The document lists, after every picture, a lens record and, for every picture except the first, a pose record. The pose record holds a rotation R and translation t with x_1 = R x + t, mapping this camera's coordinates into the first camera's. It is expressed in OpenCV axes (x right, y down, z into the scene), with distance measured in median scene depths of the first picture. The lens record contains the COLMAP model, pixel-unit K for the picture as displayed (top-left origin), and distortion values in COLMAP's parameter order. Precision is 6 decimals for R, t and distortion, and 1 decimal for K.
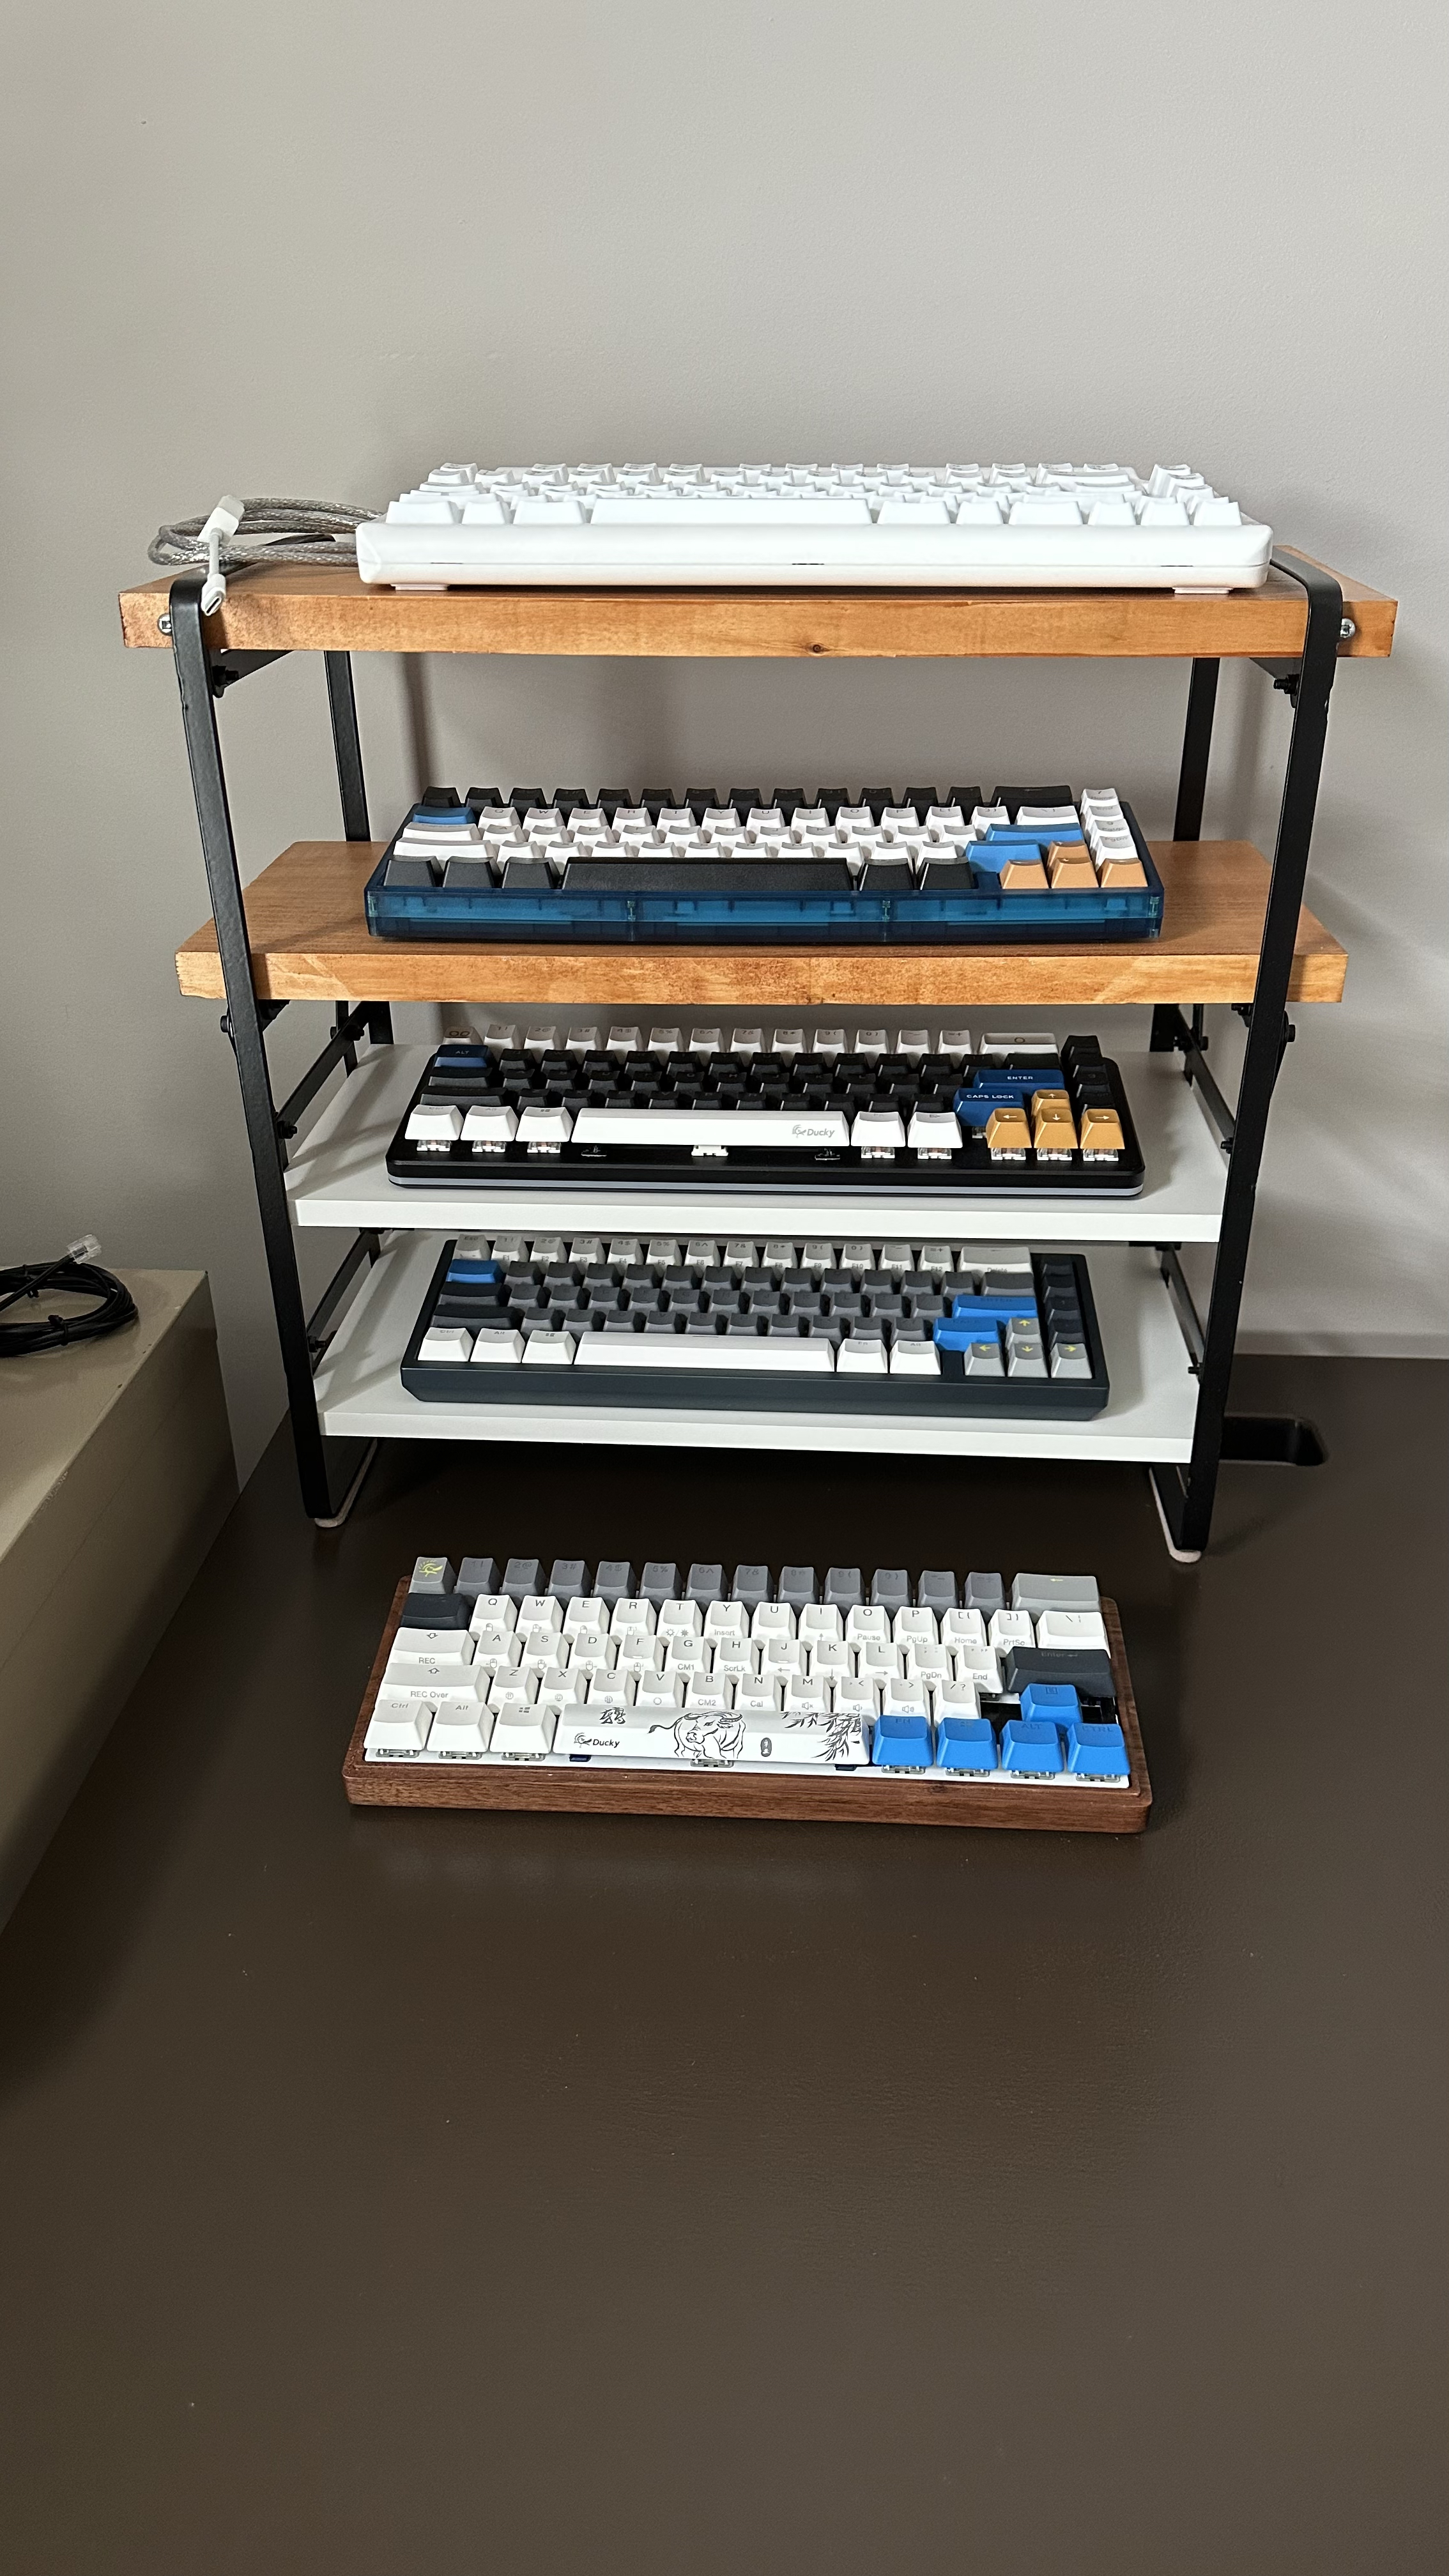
lens RADIAL K [[1838.6, 0, 723.8], [0, 1838.6, 1294.1], [0, 0, 1]] dist [0.042659, -0.069918]
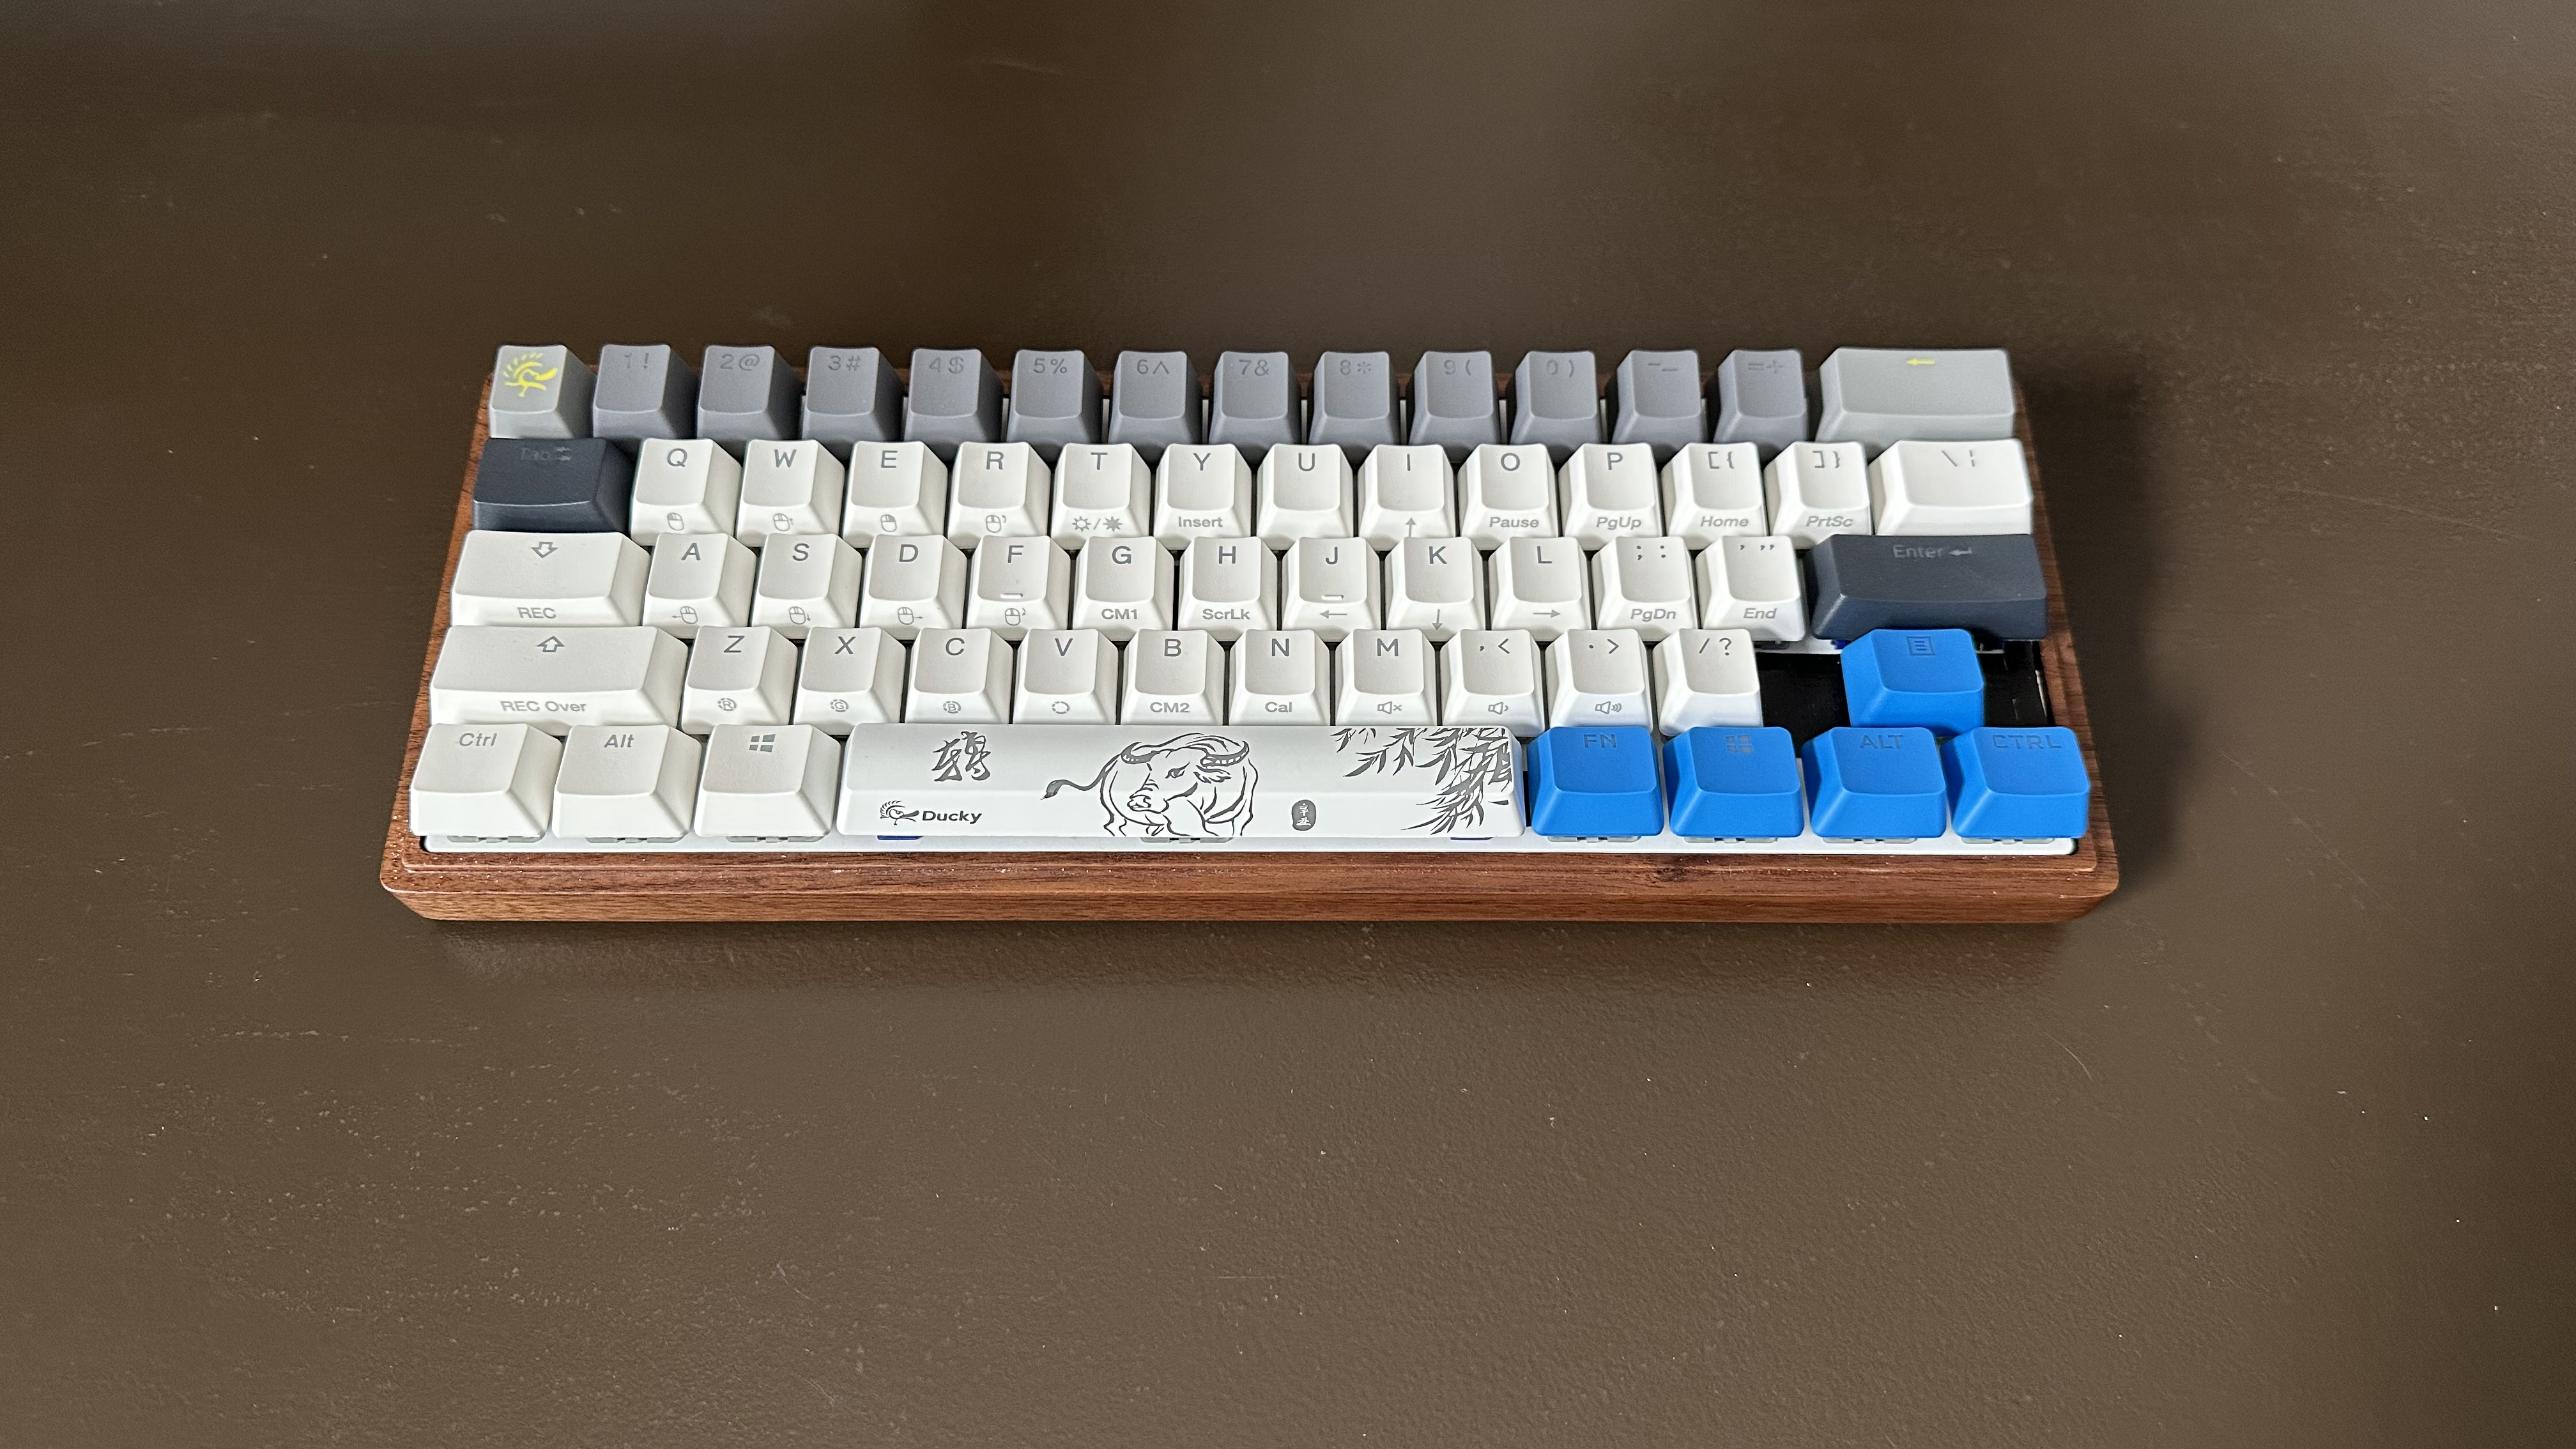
lens RADIAL K [[1895.0, 0, 1281.7], [0, 1895.0, 717.4], [0, 0, 1]] dist [0.049984, -0.010246]
pose [[0.998224, -0.041373, 0.042864, -0.001675], [0.013394, 0.856958, 0.515212, -0.016291], [-0.058048, -0.513723, 0.855990, 0.596299]]
